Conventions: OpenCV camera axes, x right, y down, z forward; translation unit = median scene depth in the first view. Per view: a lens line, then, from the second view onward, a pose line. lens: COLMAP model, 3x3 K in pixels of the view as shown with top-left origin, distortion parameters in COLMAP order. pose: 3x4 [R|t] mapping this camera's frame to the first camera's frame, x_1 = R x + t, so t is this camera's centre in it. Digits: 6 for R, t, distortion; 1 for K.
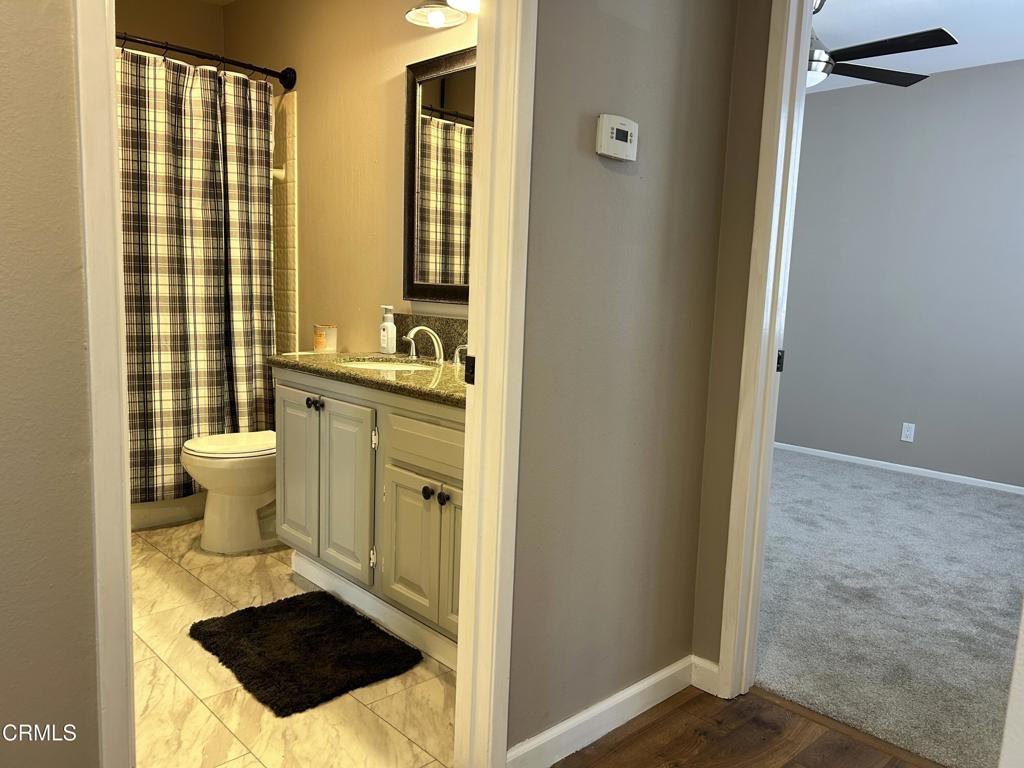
lens RADIAL K [[782.4, 0, 514.9], [0, 782.4, 386.2], [0, 0, 1]] dist [0.021945, -0.002394]
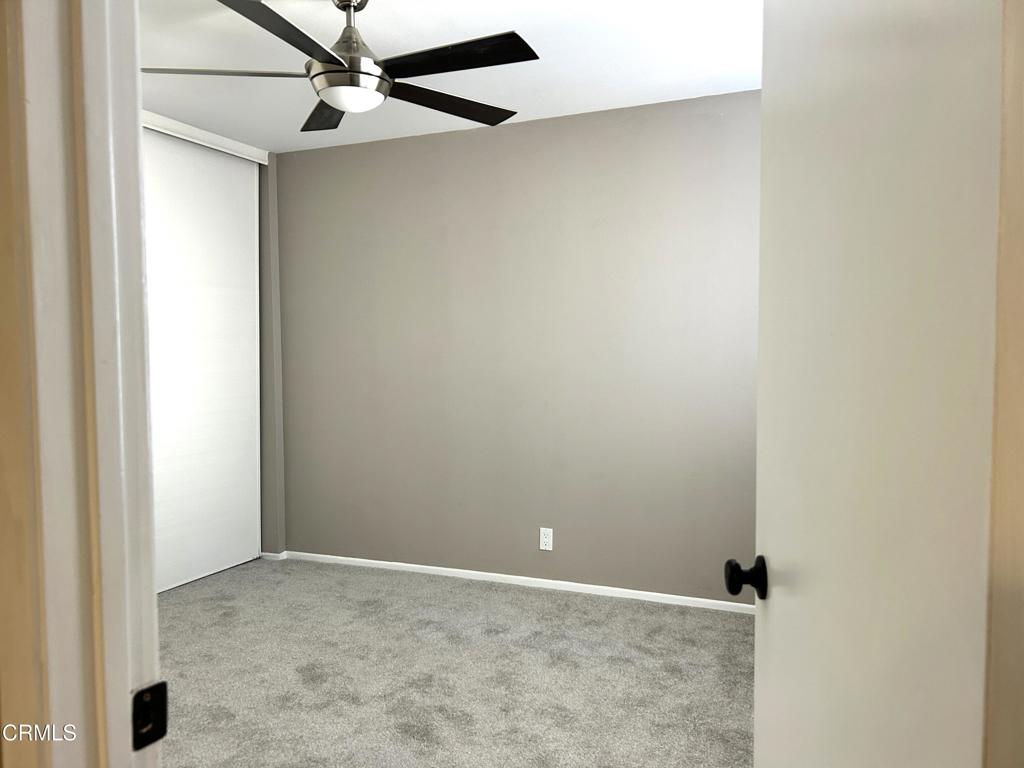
lens RADIAL K [[782.4, 0, 514.9], [0, 782.4, 386.2], [0, 0, 1]] dist [0.021945, -0.002394]
pose [[0.914079, -0.070241, 0.399407, 0.285362], [0.099039, 0.993729, -0.051900, -0.119775], [-0.393256, 0.086998, 0.915304, 0.457820]]
